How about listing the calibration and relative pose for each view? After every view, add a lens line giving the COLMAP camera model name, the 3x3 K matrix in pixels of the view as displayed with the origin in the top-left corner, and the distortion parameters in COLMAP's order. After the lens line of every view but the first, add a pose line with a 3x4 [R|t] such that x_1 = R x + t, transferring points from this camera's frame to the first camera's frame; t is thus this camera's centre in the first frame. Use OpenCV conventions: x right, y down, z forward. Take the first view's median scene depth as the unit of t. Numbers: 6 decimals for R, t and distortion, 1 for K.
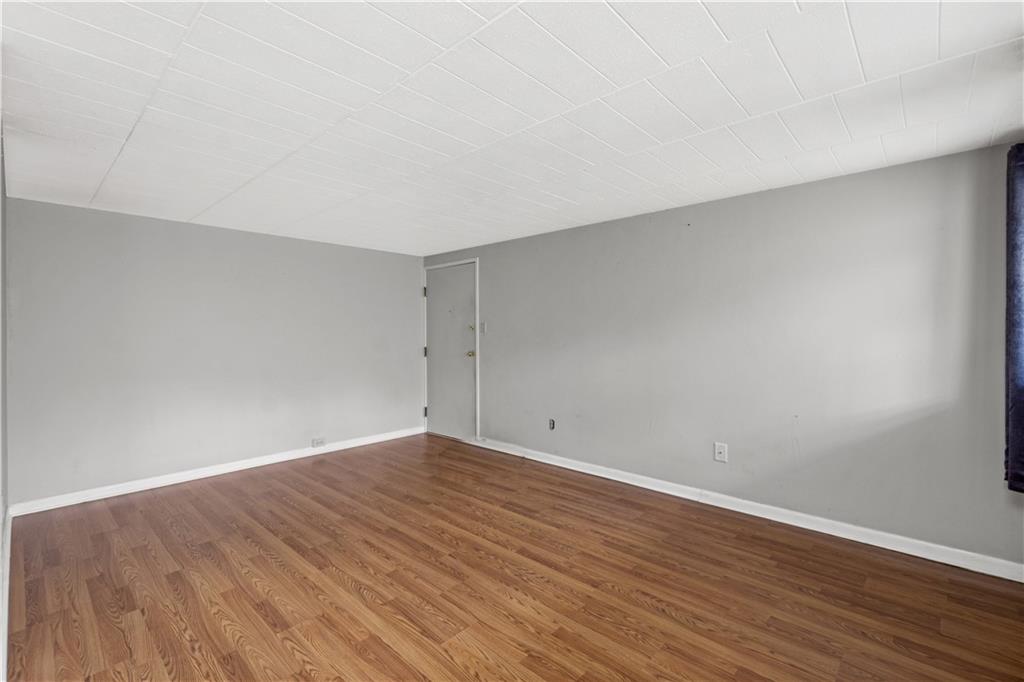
lens RADIAL K [[453.4, 0, 518.4], [0, 453.4, 340.0], [0, 0, 1]] dist [0.012723, -0.000493]
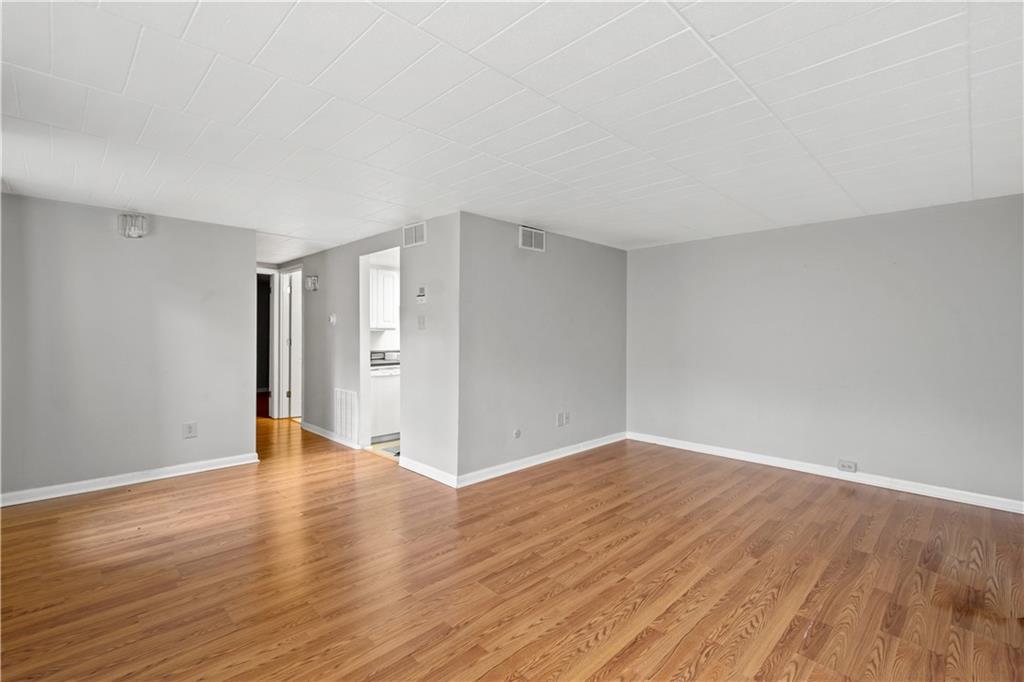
lens RADIAL K [[453.4, 0, 518.4], [0, 453.4, 340.0], [0, 0, 1]] dist [0.012723, -0.000493]
pose [[-0.045364, 0.019959, -0.998771, 0.639852], [-0.018527, 0.999612, 0.020817, -0.012530], [0.998799, 0.019448, -0.044976, 0.700949]]
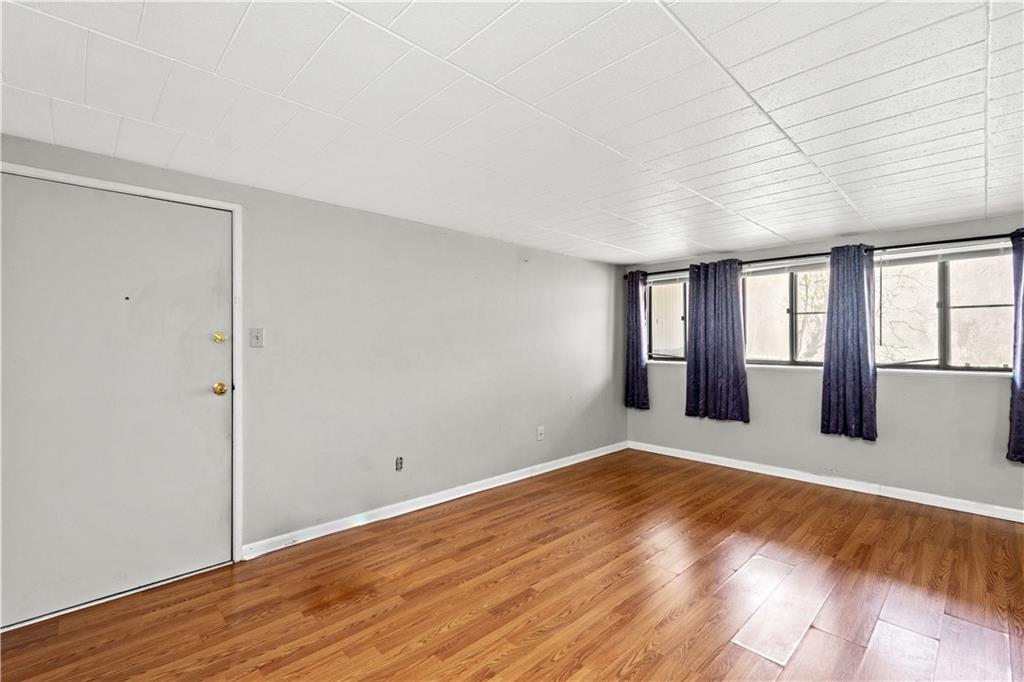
lens RADIAL K [[453.4, 0, 518.4], [0, 453.4, 340.0], [0, 0, 1]] dist [0.012723, -0.000493]
pose [[0.057380, 0.003361, 0.998347, -1.014860], [0.011994, 0.999920, -0.004056, -0.032800], [-0.998280, 0.012207, 0.057335, 1.081197]]
